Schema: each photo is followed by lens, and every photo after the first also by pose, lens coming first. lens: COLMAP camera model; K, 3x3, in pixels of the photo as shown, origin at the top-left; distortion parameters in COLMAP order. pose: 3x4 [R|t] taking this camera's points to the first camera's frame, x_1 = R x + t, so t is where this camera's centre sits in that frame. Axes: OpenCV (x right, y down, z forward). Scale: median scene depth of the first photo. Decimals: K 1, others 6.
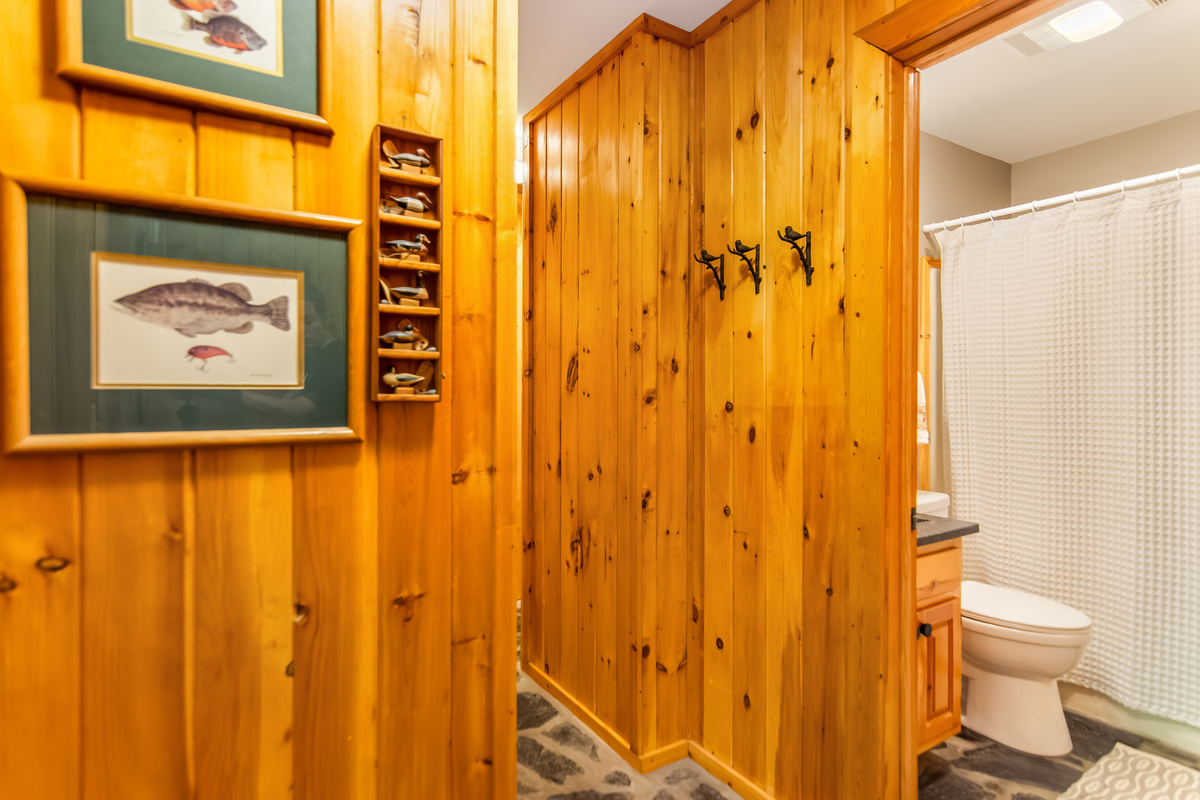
lens RADIAL K [[598.0, 0, 548.6], [0, 598.0, 395.2], [0, 0, 1]] dist [-0.000498, 0.003902]
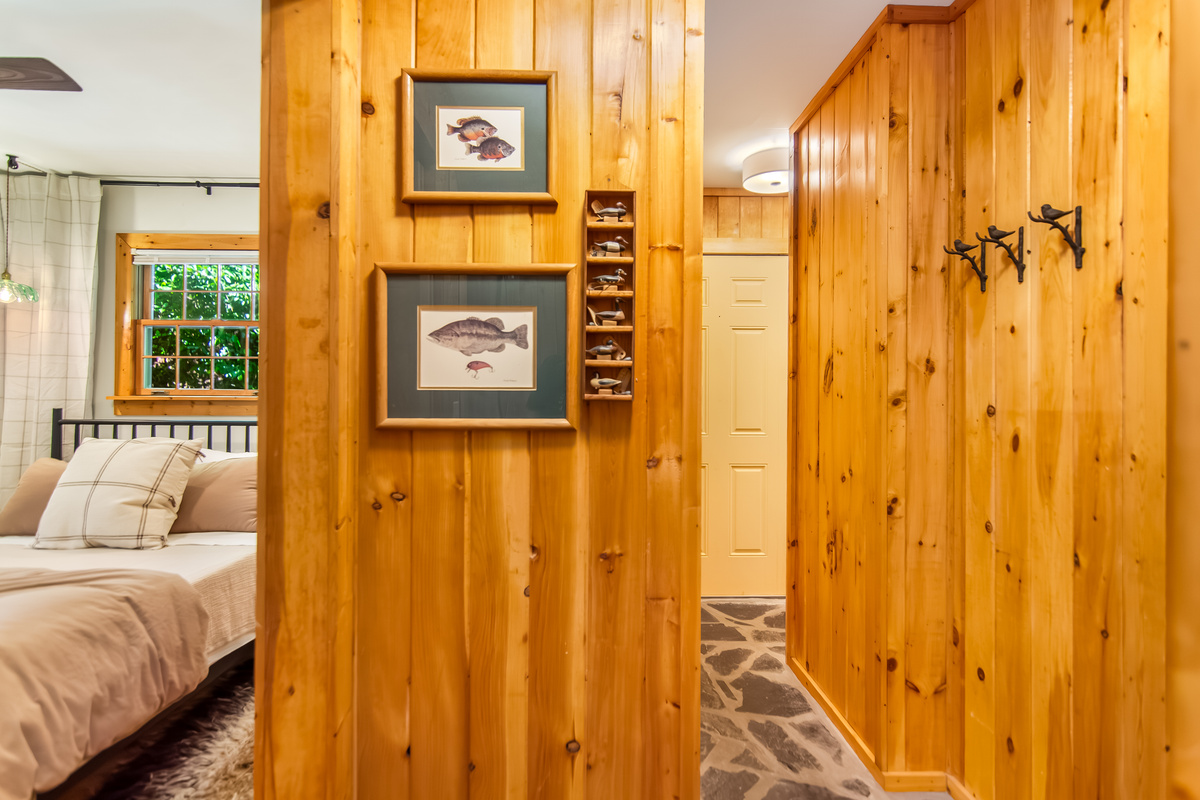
lens RADIAL K [[598.0, 0, 594.4], [0, 598.0, 389.5], [0, 0, 1]] dist [-0.000498, 0.003902]
pose [[0.860552, -0.000486, -0.509362, 0.283391], [-0.005837, 0.999924, -0.010815, 0.000970], [0.509328, 0.012280, 0.860485, -0.086333]]
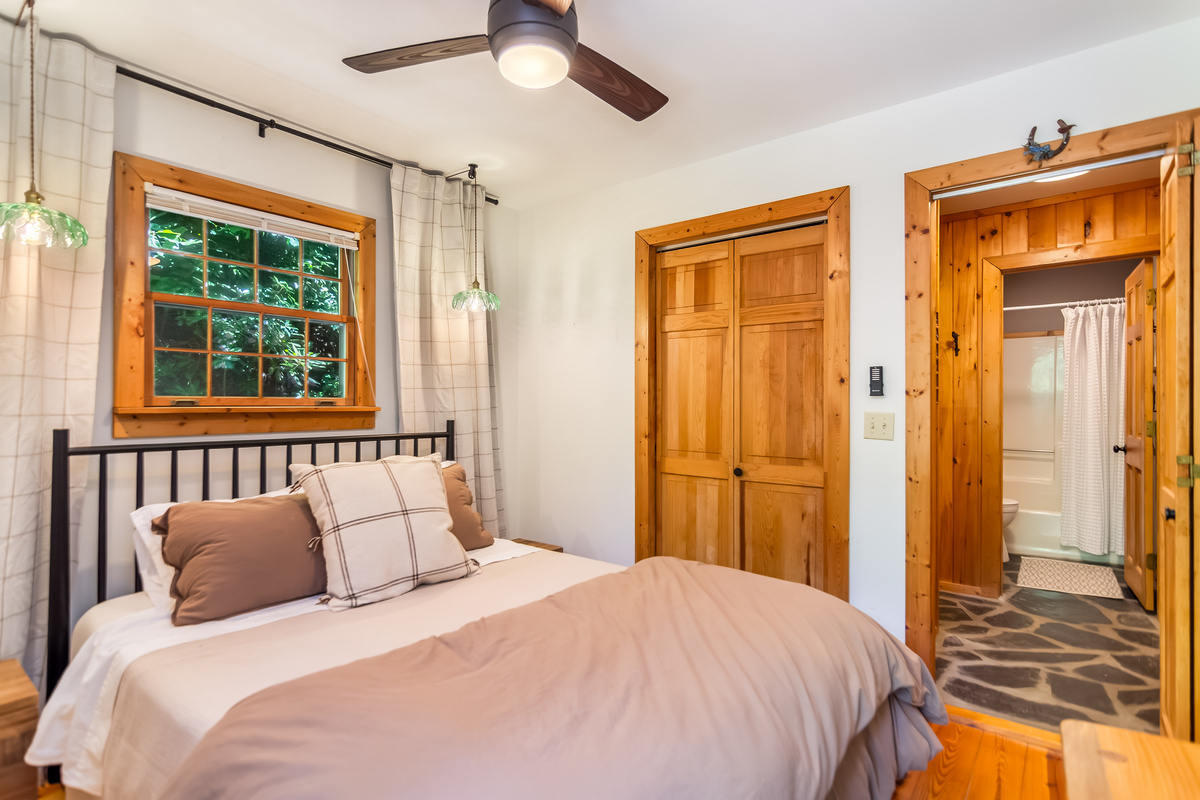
lens RADIAL K [[598.0, 0, 593.7], [0, 598.0, 405.4], [0, 0, 1]] dist [-0.000498, 0.003902]
pose [[0.943097, -0.001578, 0.332514, -1.773454], [0.000405, 0.999993, 0.003595, 0.000972], [-0.332518, -0.003256, 0.943091, -0.781756]]
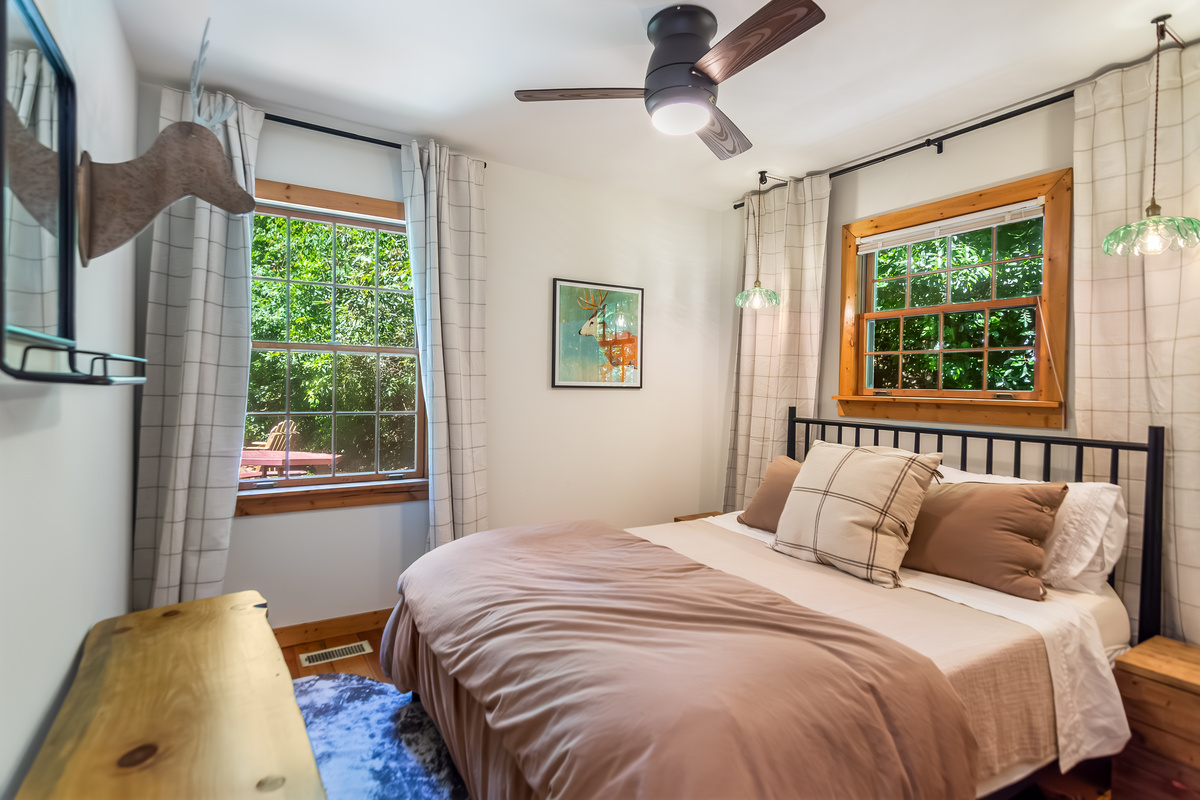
lens RADIAL K [[598.0, 0, 594.4], [0, 598.0, 387.9], [0, 0, 1]] dist [-0.000498, 0.003902]
pose [[-0.010743, 0.000832, -0.999942, -0.244690], [-0.022922, 0.999737, 0.001078, 0.000936], [0.999680, 0.022932, -0.010721, 0.071766]]
